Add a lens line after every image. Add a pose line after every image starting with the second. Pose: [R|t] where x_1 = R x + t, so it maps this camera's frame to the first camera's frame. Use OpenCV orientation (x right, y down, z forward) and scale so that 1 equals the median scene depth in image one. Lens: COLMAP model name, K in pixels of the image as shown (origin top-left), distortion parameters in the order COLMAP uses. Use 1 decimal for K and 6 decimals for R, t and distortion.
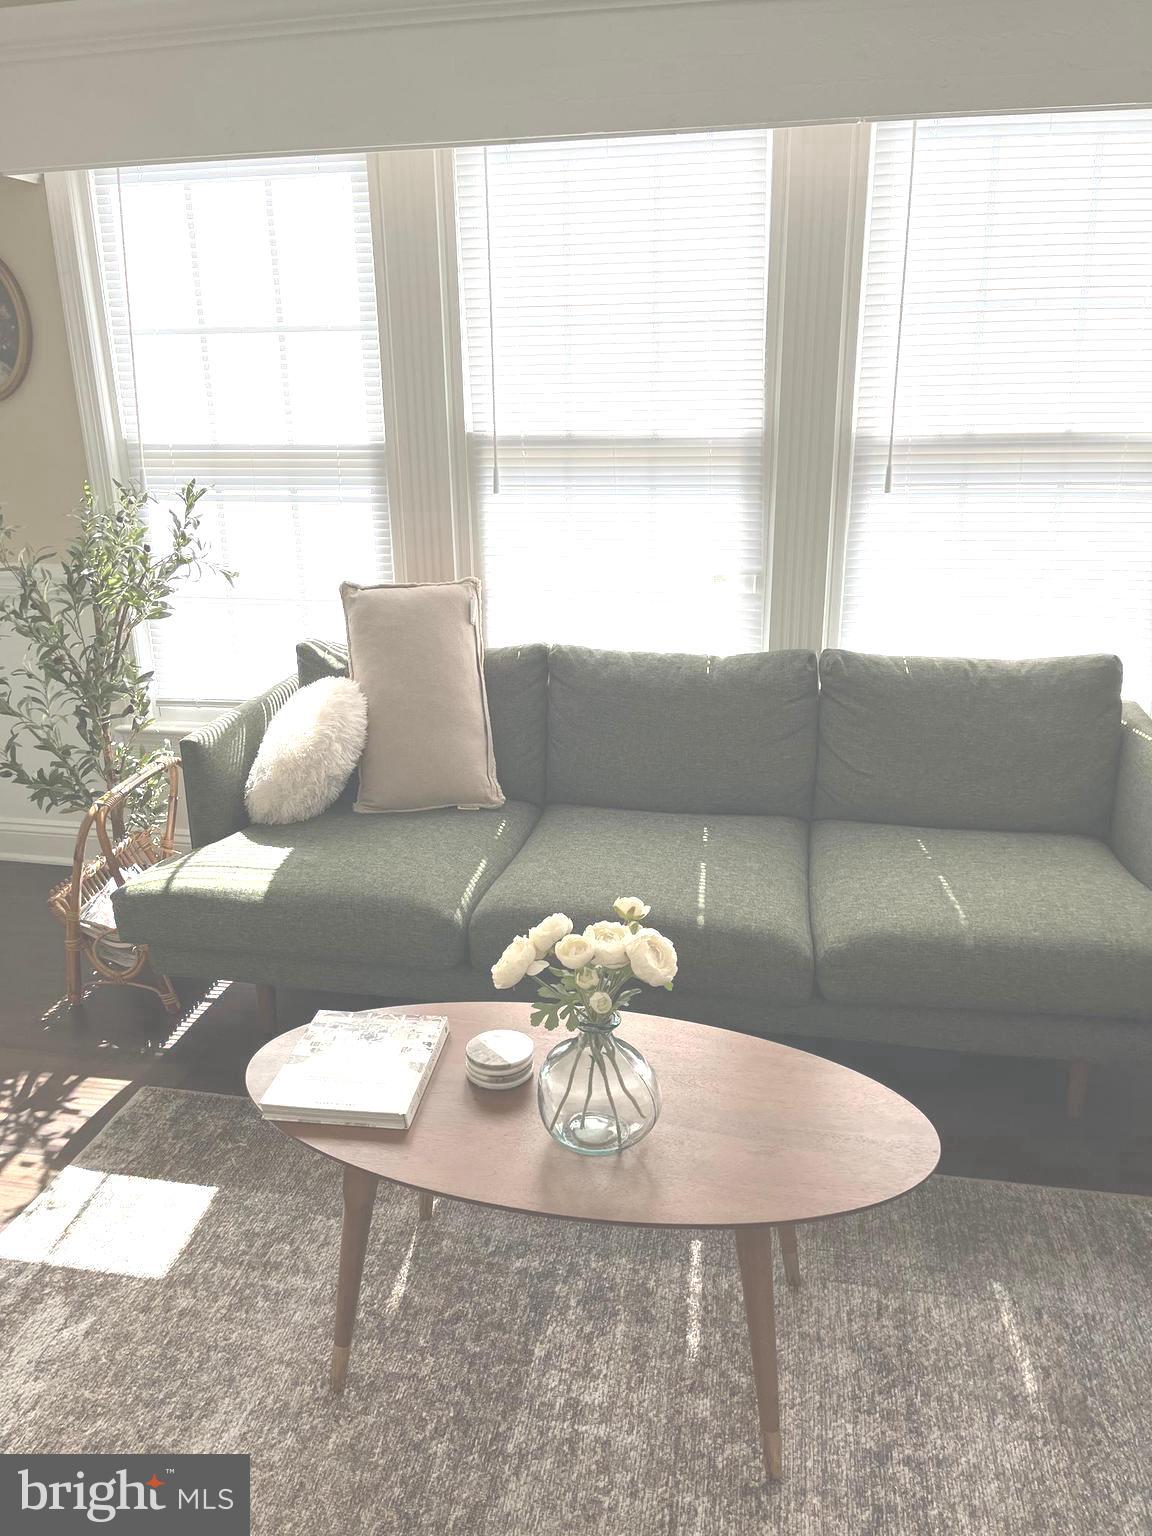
lens RADIAL K [[1146.1, 0, 576.0], [0, 1146.1, 768.0], [0, 0, 1]] dist [0.100989, -0.143586]
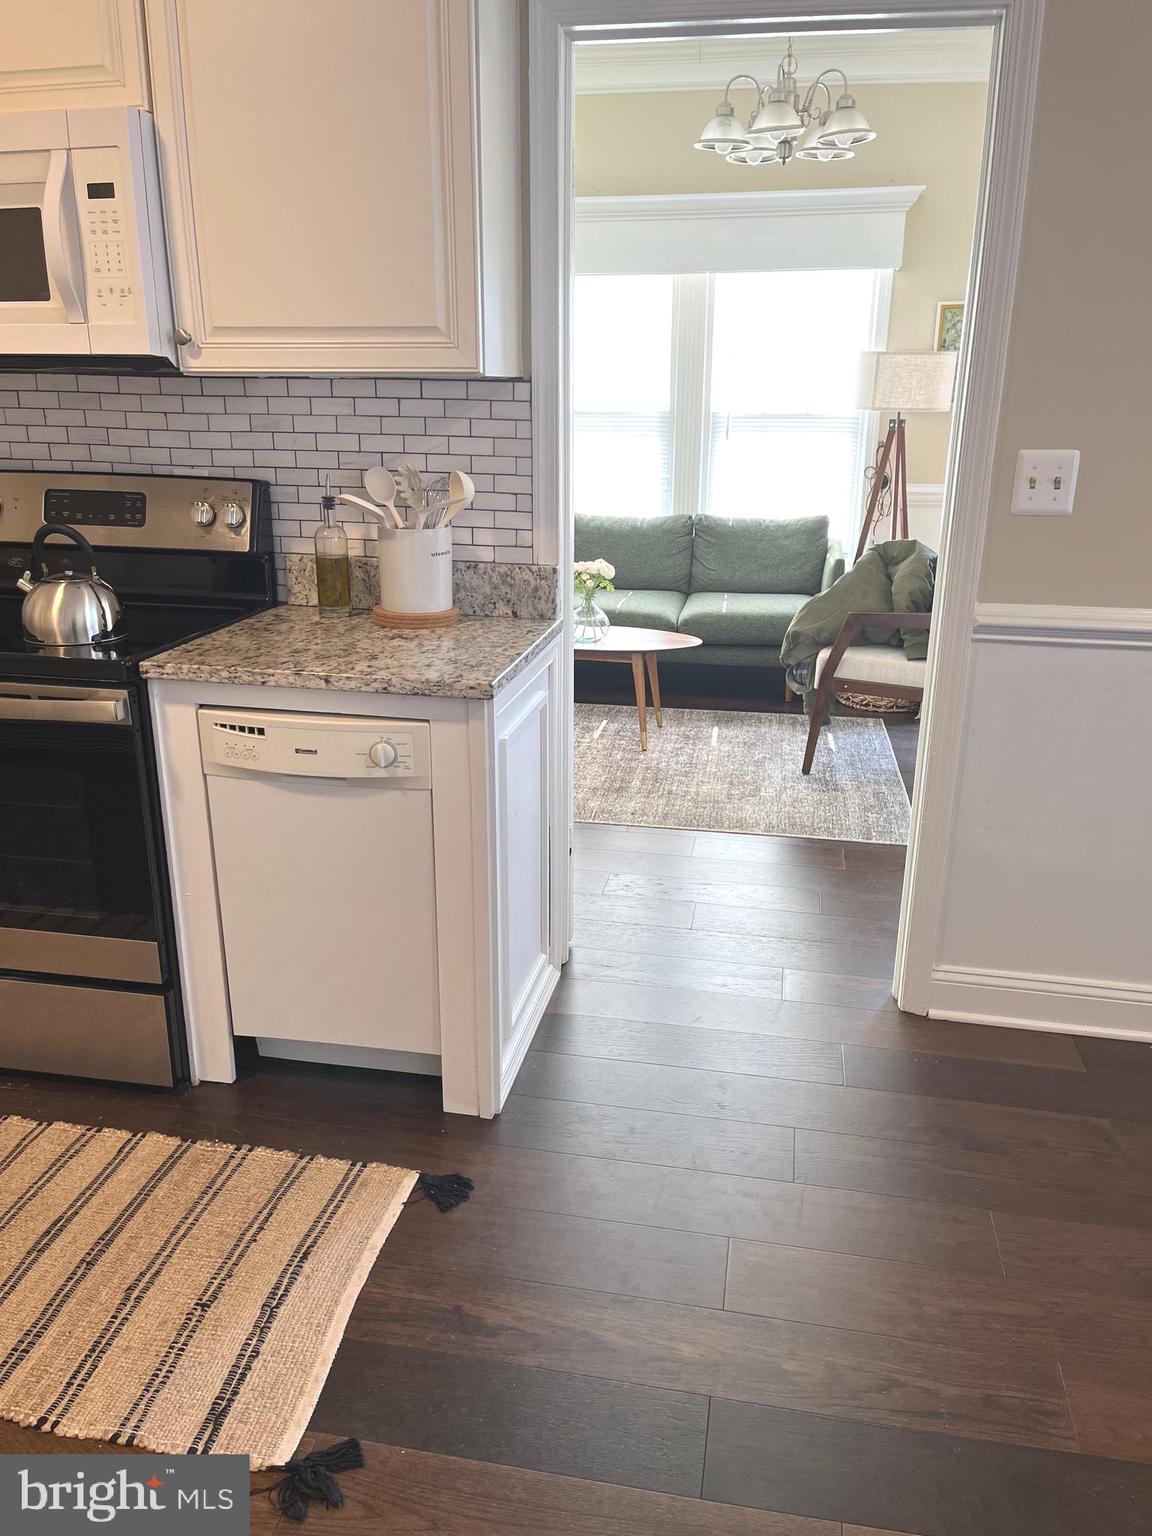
lens RADIAL K [[1163.4, 0, 576.0], [0, 1163.4, 768.0], [0, 0, 1]] dist [0.054660, -0.086885]
pose [[0.999766, 0.016004, 0.014537, -0.030199], [-0.015951, 0.999866, -0.003720, 0.388674], [-0.014595, 0.003487, 0.999887, -1.176623]]
